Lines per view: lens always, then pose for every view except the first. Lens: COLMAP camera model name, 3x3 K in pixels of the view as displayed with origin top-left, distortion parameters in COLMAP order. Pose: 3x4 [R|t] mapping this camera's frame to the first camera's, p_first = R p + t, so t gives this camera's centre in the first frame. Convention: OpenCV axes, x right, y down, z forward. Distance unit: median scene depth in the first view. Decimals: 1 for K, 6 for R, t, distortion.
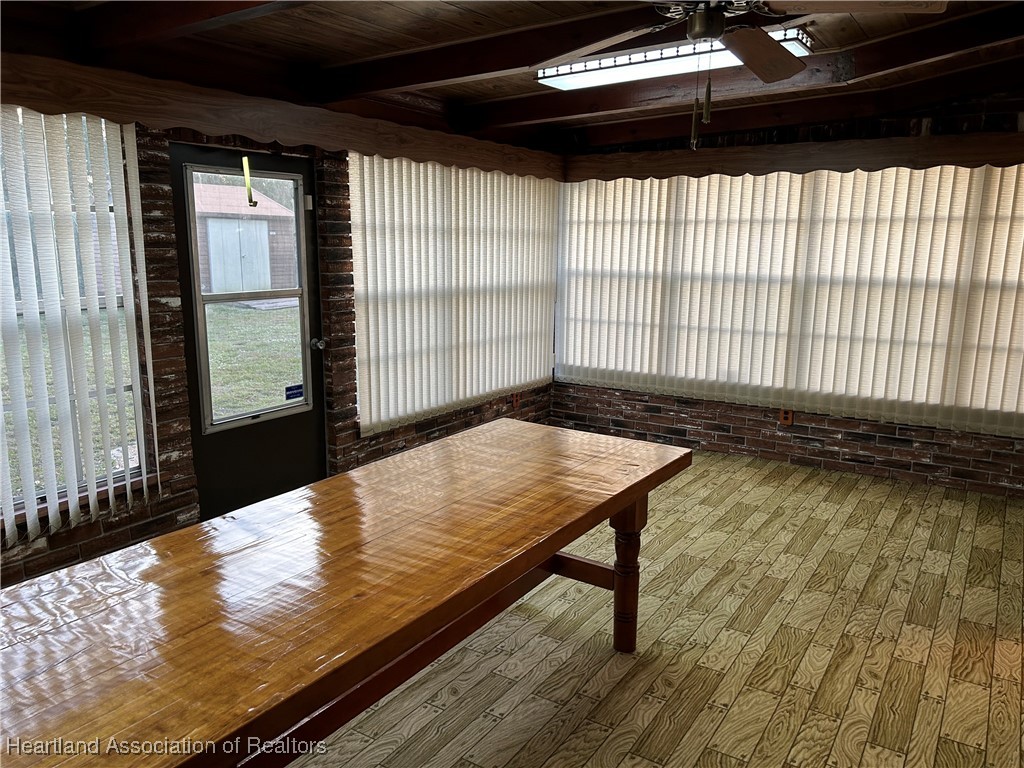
lens RADIAL K [[771.9, 0, 511.4], [0, 771.9, 394.5], [0, 0, 1]] dist [0.088545, -0.102490]
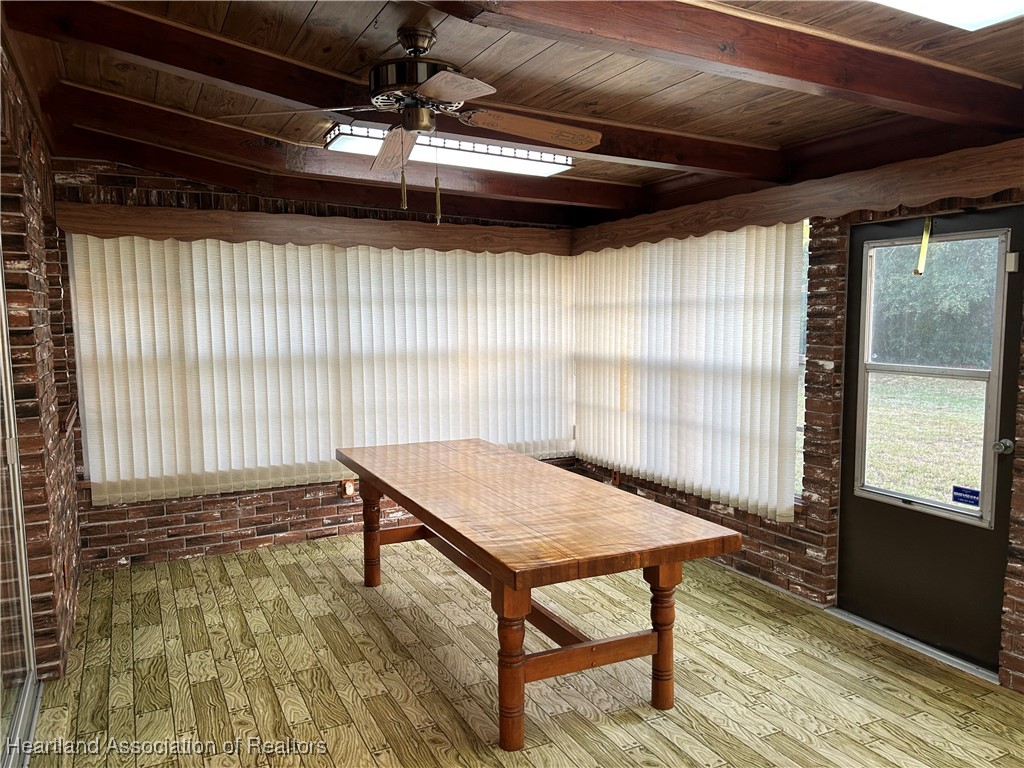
lens RADIAL K [[725.1, 0, 515.1], [0, 725.1, 421.1], [0, 0, 1]] dist [0.004402, 0.003701]
pose [[-0.486932, 0.130888, -0.863577, 0.745054], [-0.171402, 0.955165, 0.241416, -0.225872], [0.856457, 0.265572, -0.442666, 1.139118]]
